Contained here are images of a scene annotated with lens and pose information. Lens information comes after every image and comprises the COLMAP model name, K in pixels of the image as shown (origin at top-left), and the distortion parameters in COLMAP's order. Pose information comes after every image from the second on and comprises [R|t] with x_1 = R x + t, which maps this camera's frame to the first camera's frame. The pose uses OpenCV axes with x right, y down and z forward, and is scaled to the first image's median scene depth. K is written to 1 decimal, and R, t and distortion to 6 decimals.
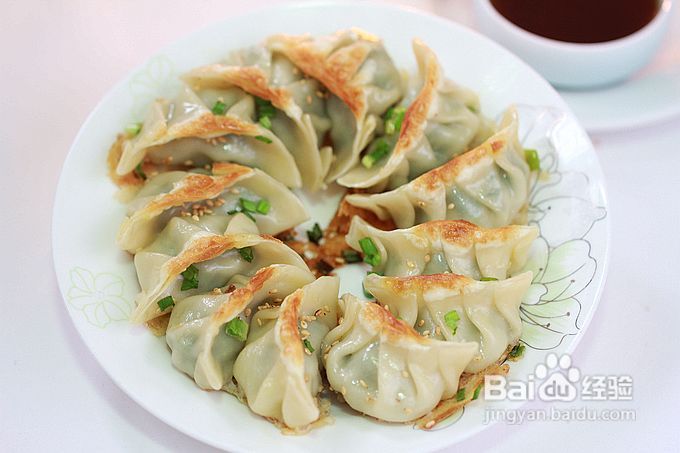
lens RADIAL K [[4061.1, 0, 340.0], [0, 4061.1, 226.5], [0, 0, 1]] dist [-0.734896, -5.360855]
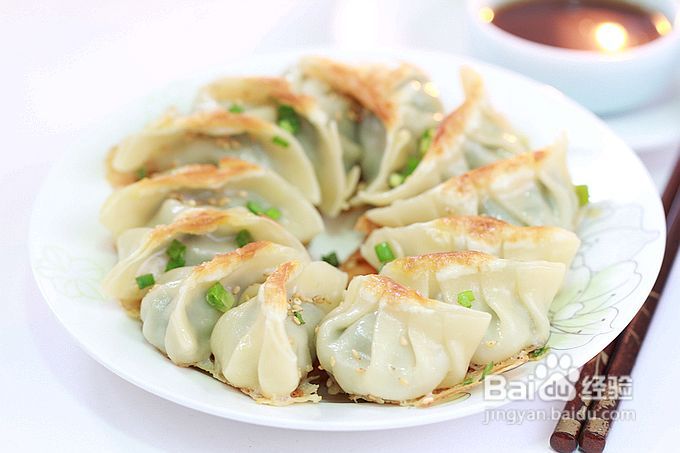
lens RADIAL K [[4061.1, 0, 340.0], [0, 4061.1, 226.5], [0, 0, 1]] dist [-0.734896, -5.360855]
pose [[0.992869, 0.062088, -0.101761, 0.086337], [-0.094255, 0.931513, -0.351282, 0.308907], [0.072981, 0.358369, 0.930723, 0.181784]]
